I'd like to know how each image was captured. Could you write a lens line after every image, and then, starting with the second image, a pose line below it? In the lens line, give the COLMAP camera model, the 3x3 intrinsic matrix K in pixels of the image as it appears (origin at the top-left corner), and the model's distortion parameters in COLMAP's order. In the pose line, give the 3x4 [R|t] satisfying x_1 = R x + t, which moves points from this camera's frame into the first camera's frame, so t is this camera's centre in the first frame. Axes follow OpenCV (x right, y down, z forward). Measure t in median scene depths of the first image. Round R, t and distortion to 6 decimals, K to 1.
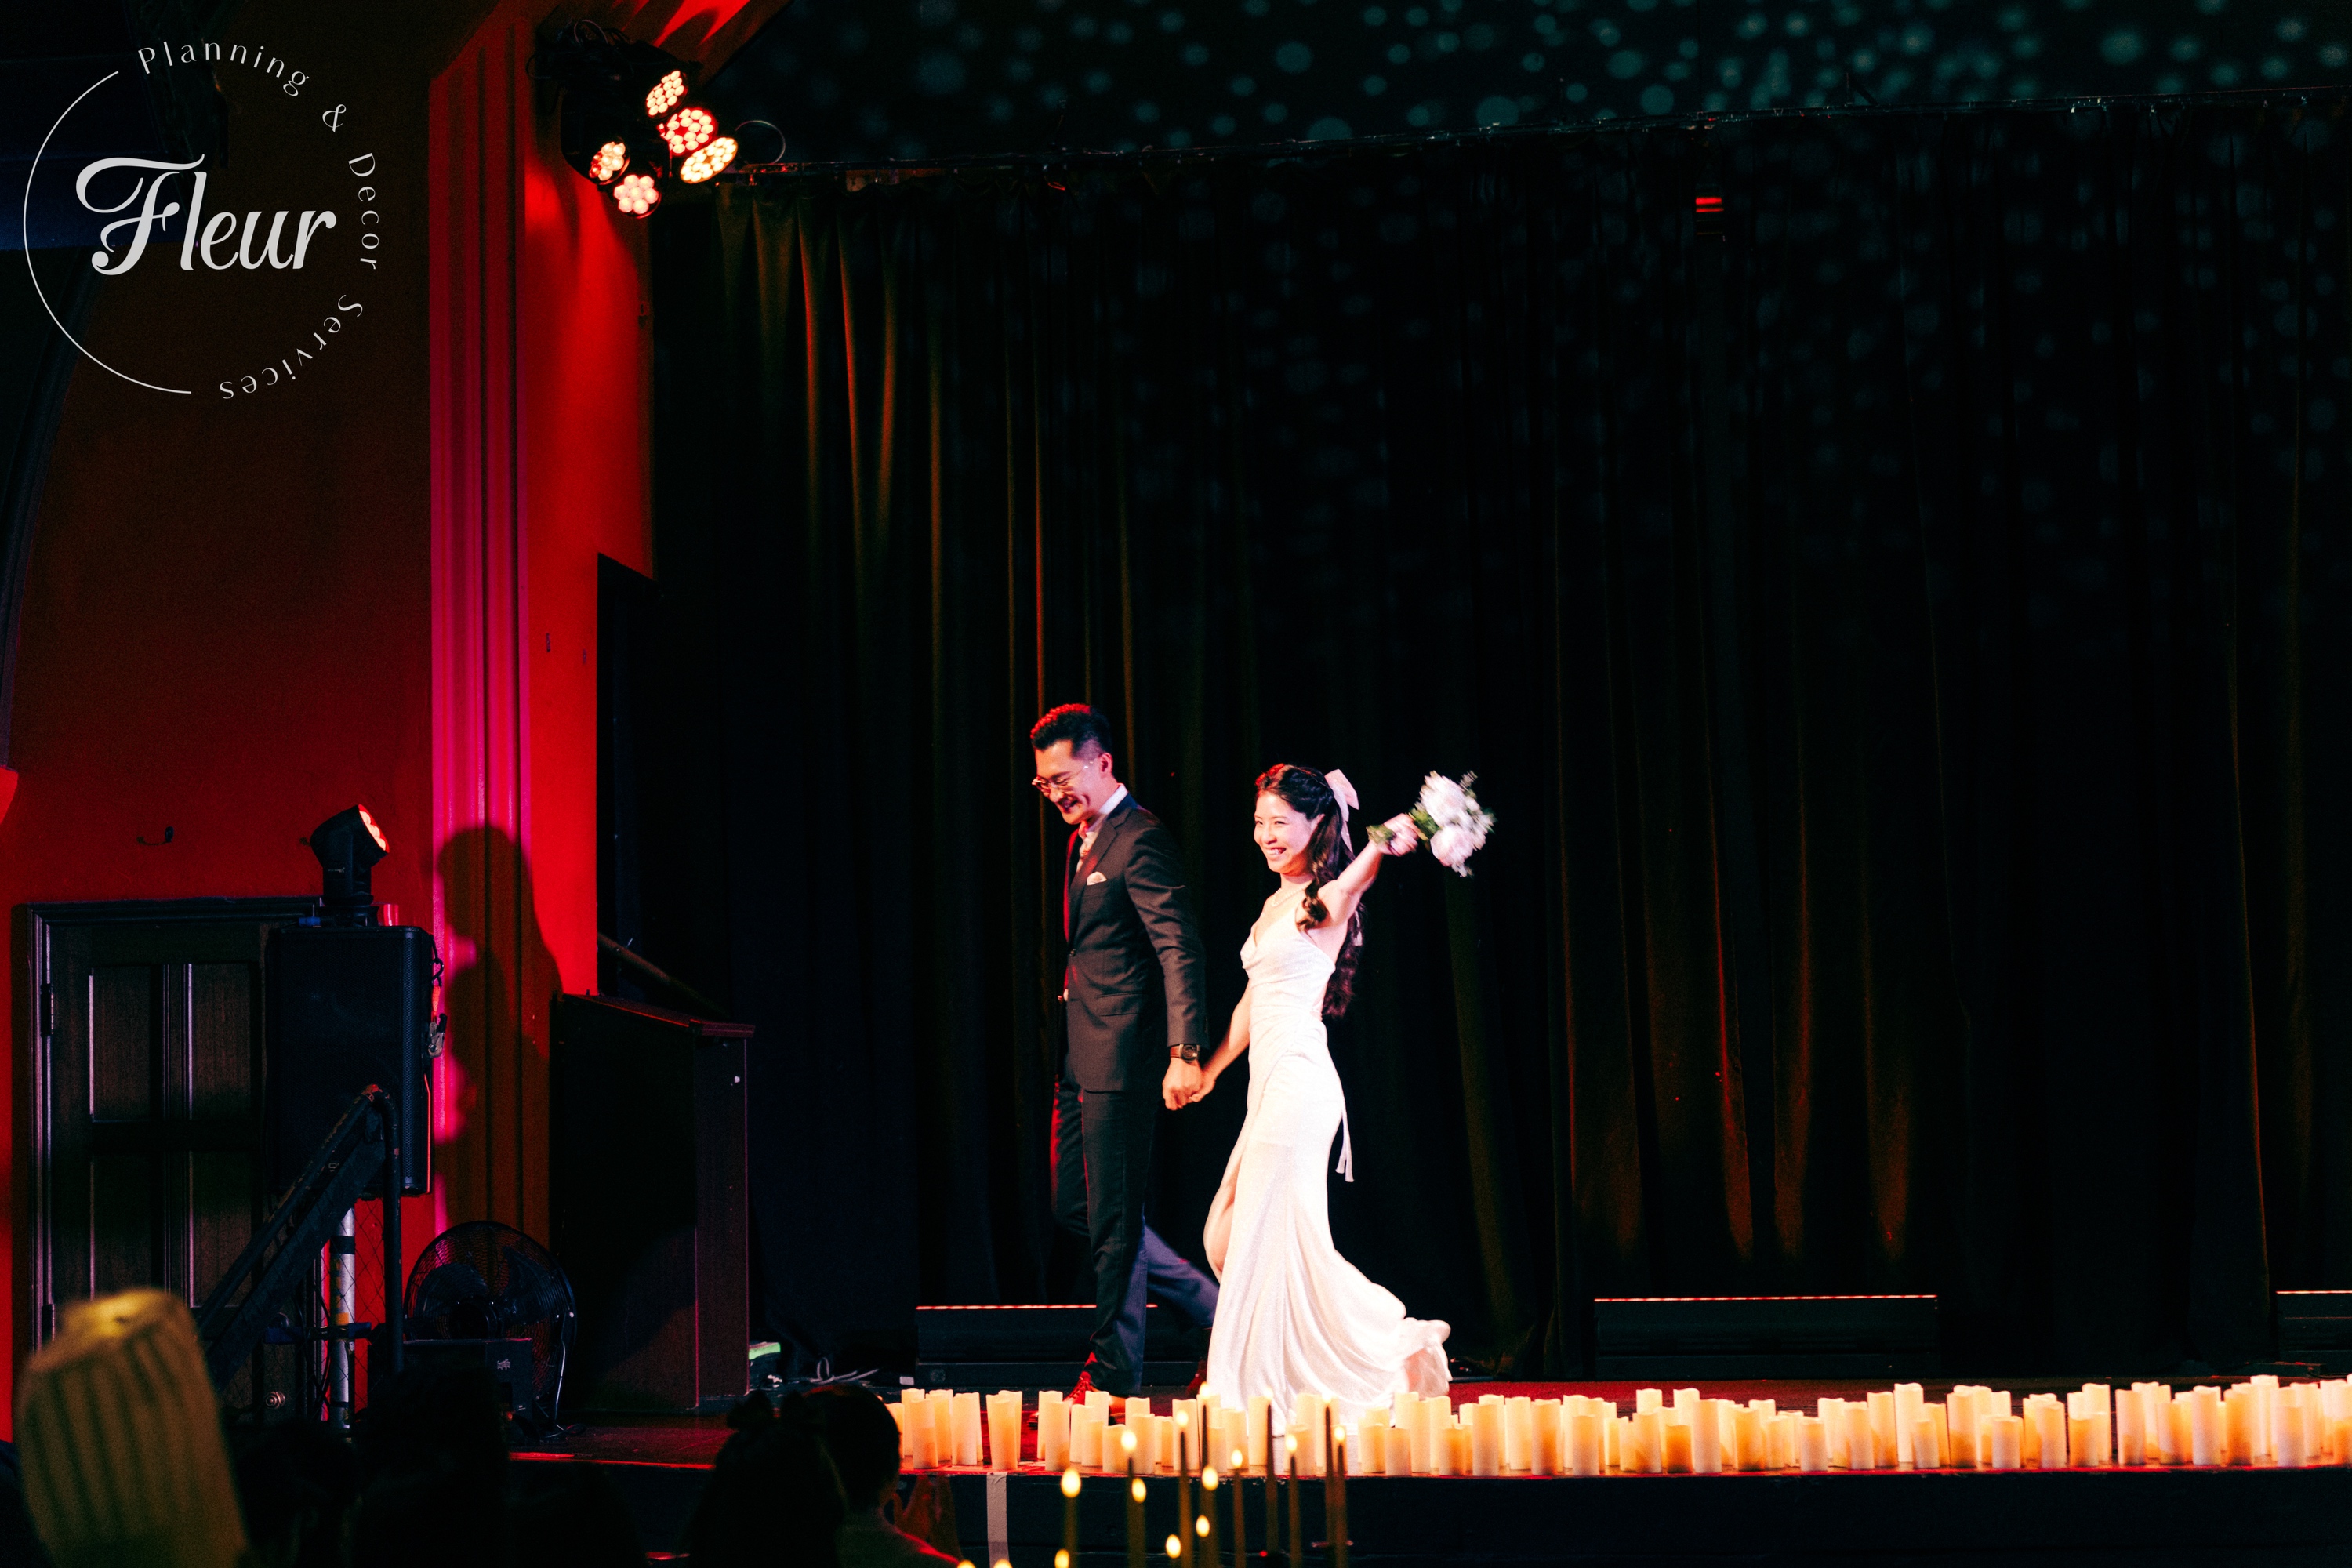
lens RADIAL K [[4292.2, 0, 1112.9], [0, 4292.2, 791.1], [0, 0, 1]] dist [-0.002156, 0.000000]
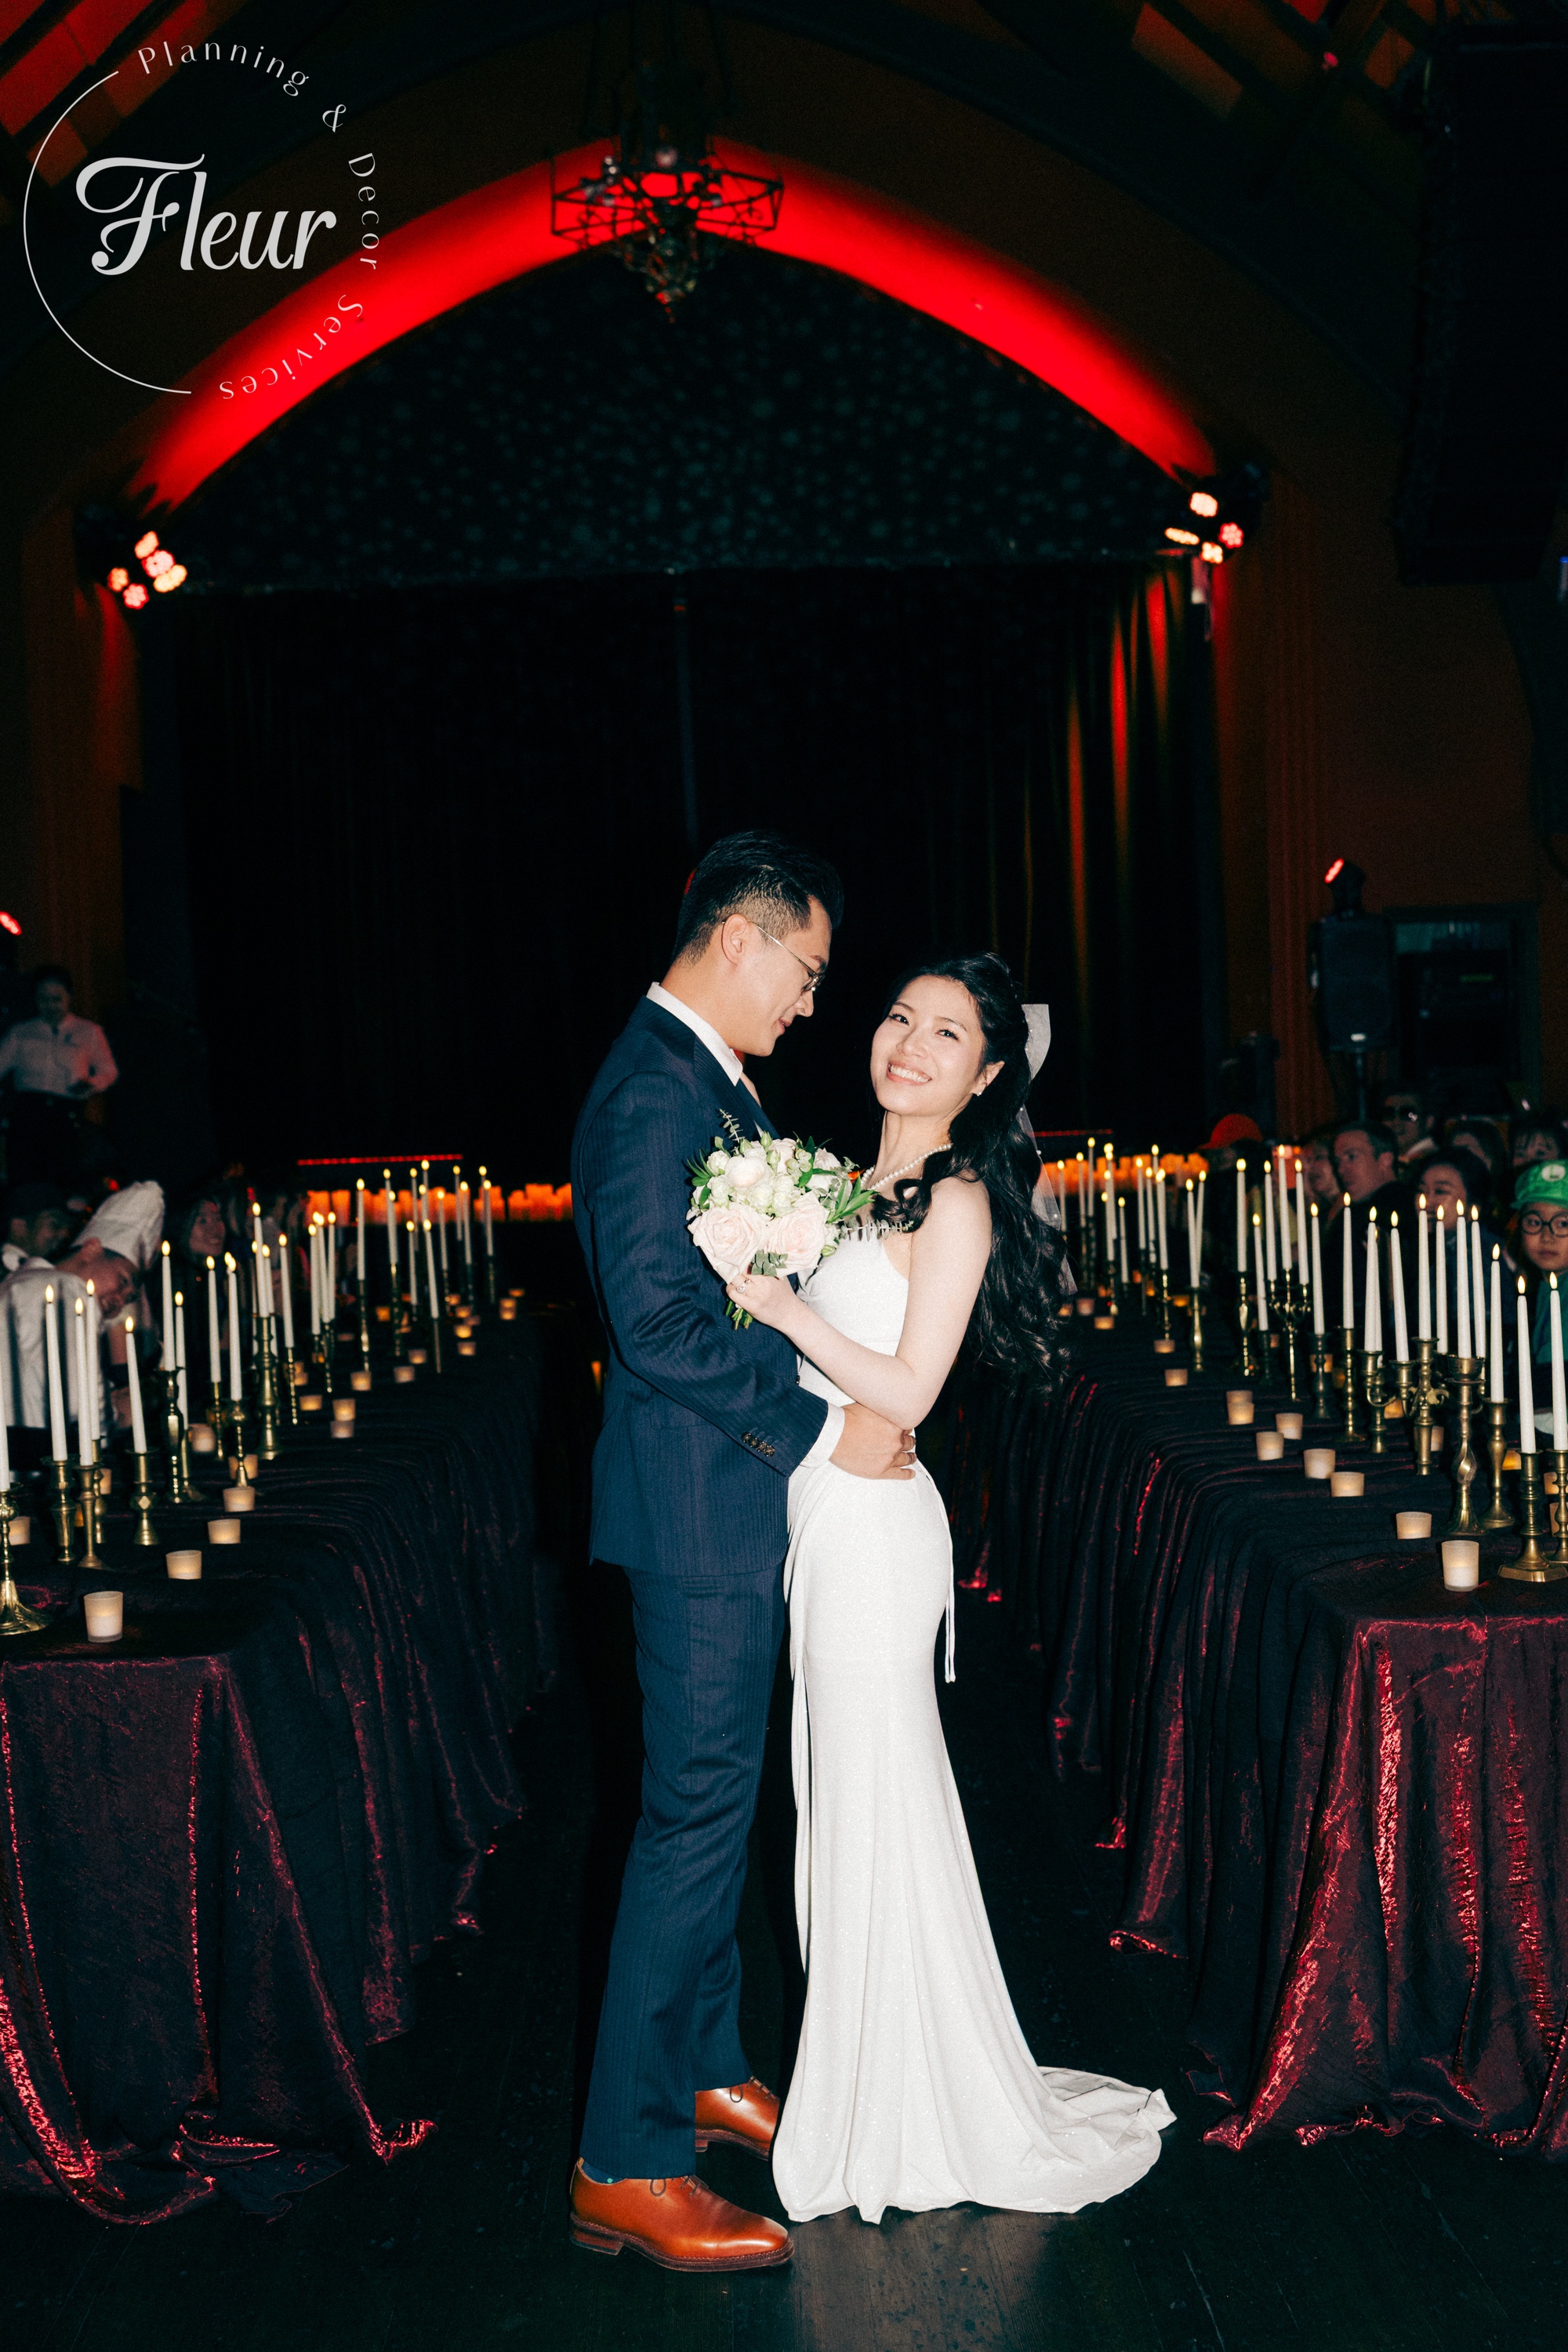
lens RADIAL K [[2350.8, 0, 803.2], [0, 2350.8, 1171.8], [0, 0, 1]] dist [0.011560, 0.000000]
pose [[0.986140, -0.025817, 0.163894, 0.008619], [0.007280, 0.993601, 0.112714, 0.002625], [-0.165756, -0.109959, 0.980017, -0.152023]]
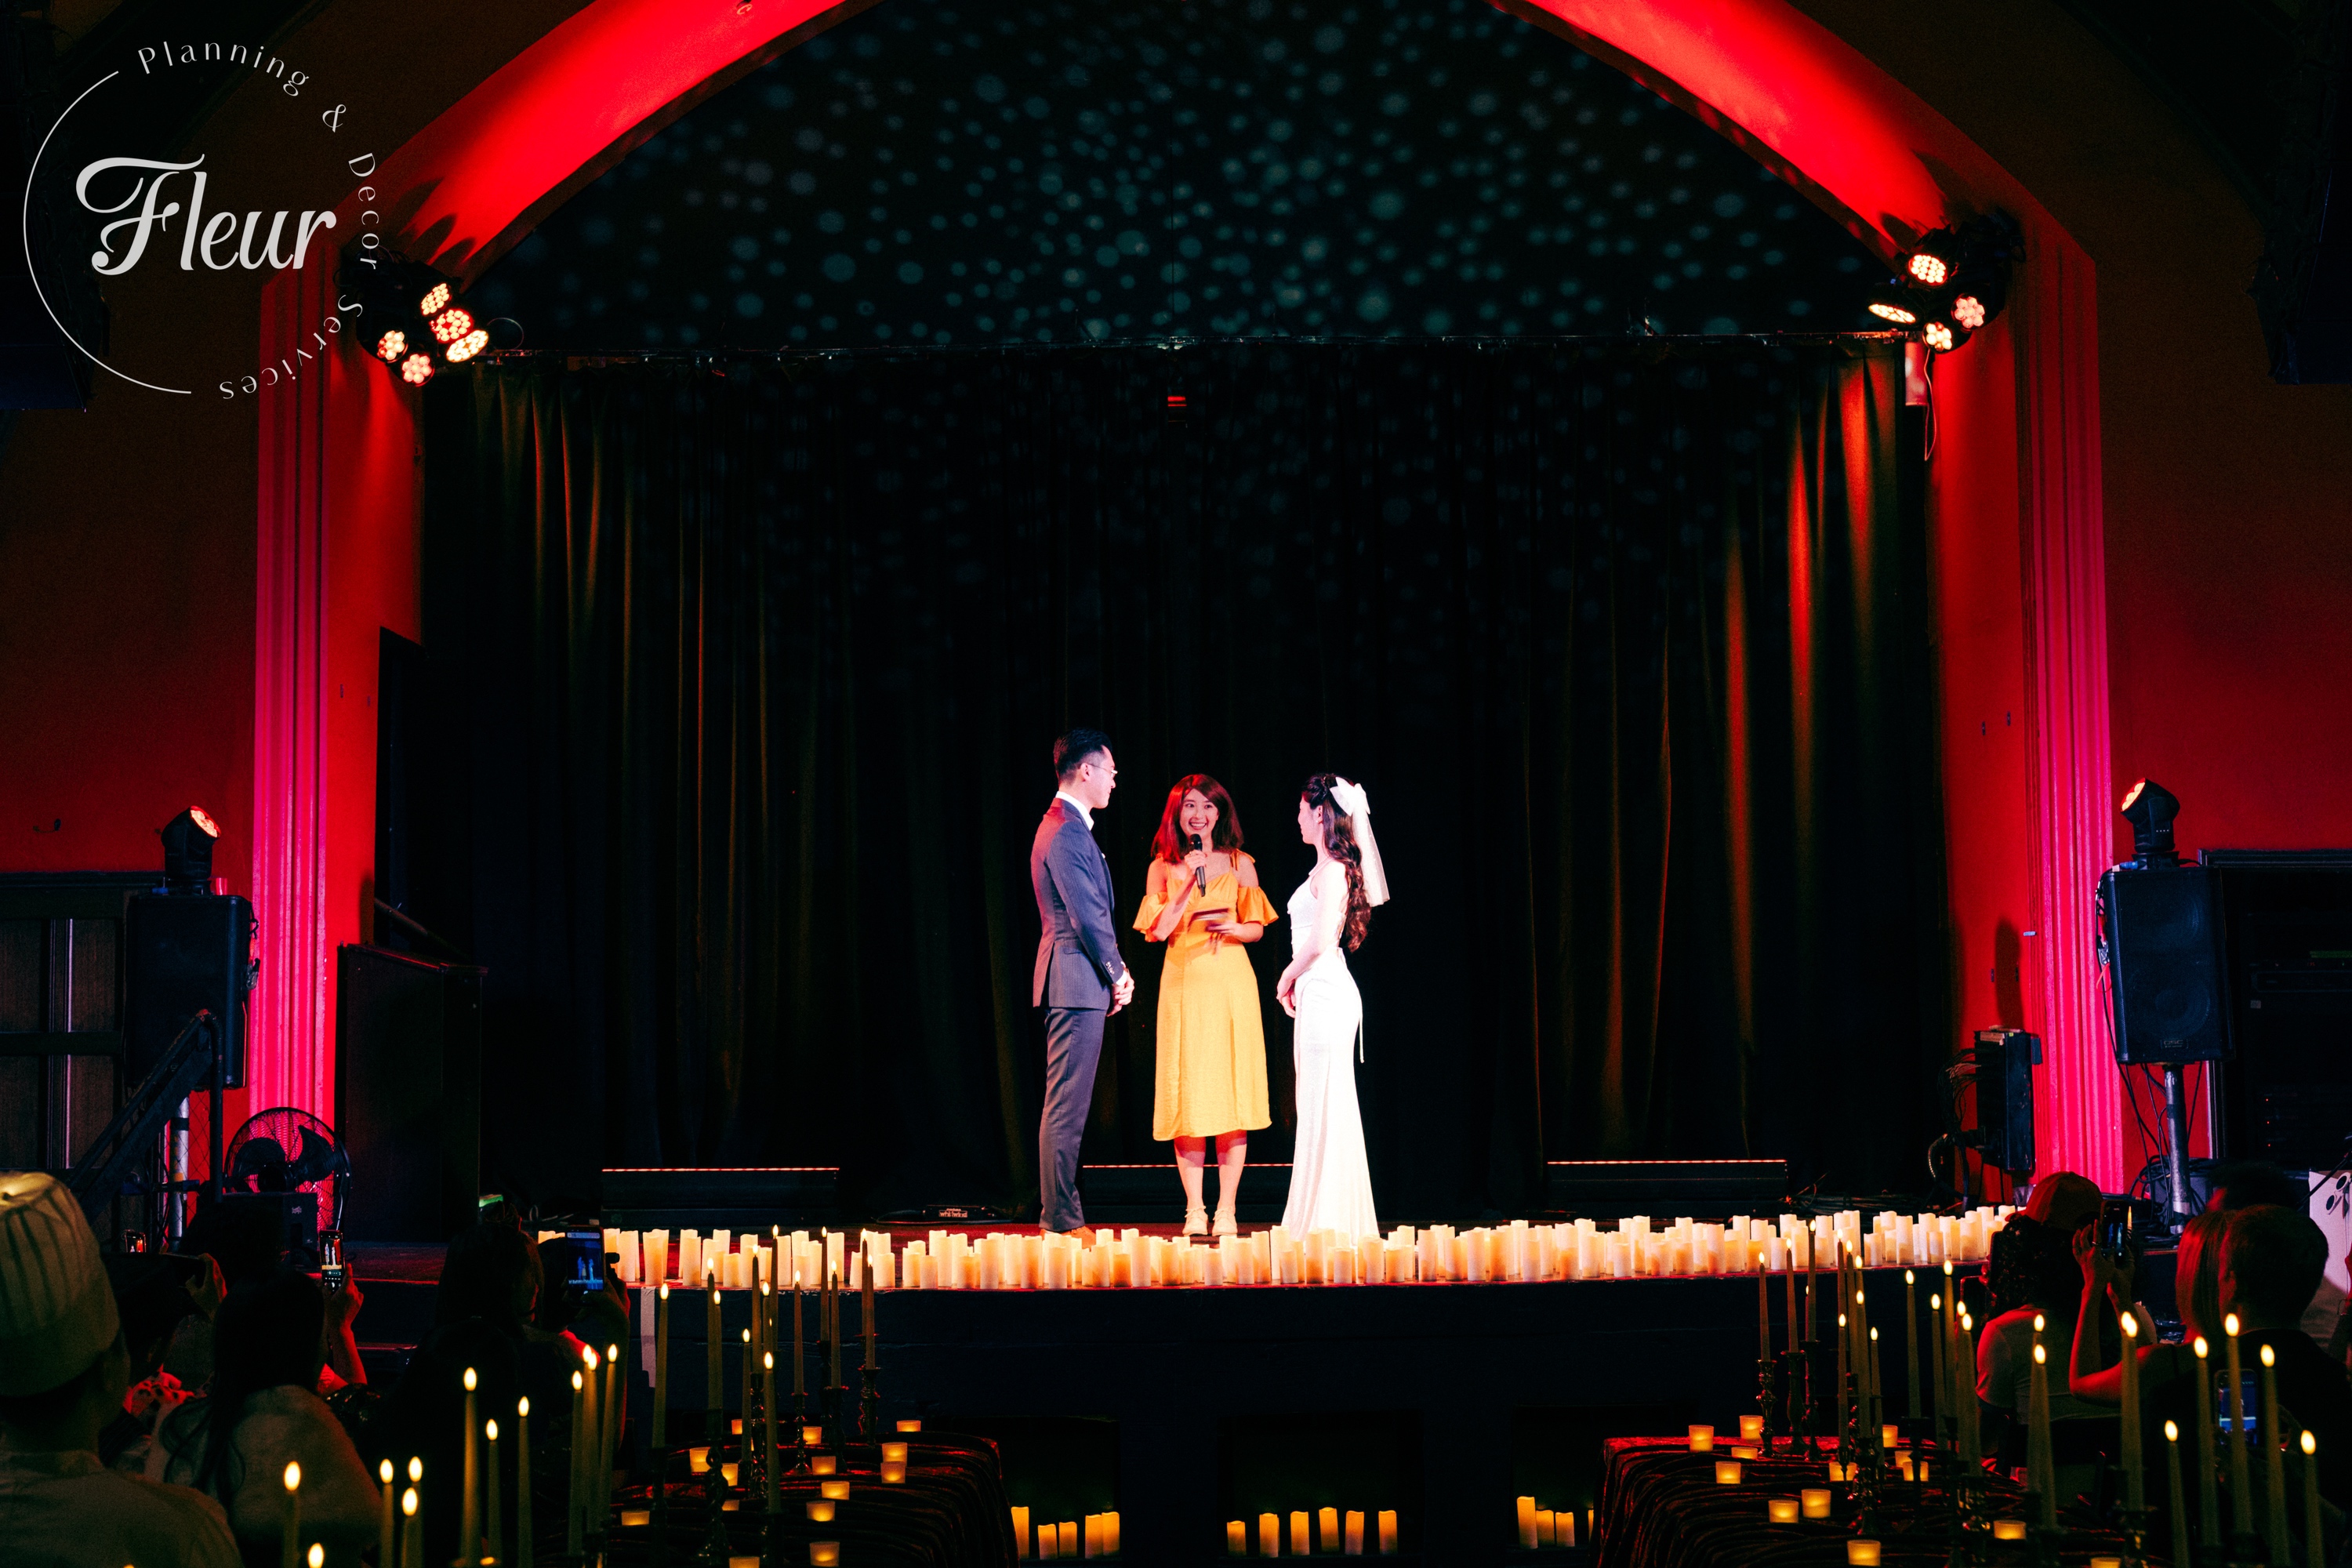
lens RADIAL K [[3149.8, 0, 1158.7], [0, 3149.8, 764.9], [0, 0, 1]] dist [-0.005515, 0.000000]
pose [[0.992782, 0.018298, 0.118526, 0.012413], [-0.017445, 0.999814, -0.008234, -0.007746], [-0.118655, 0.006107, 0.992917, -0.051333]]
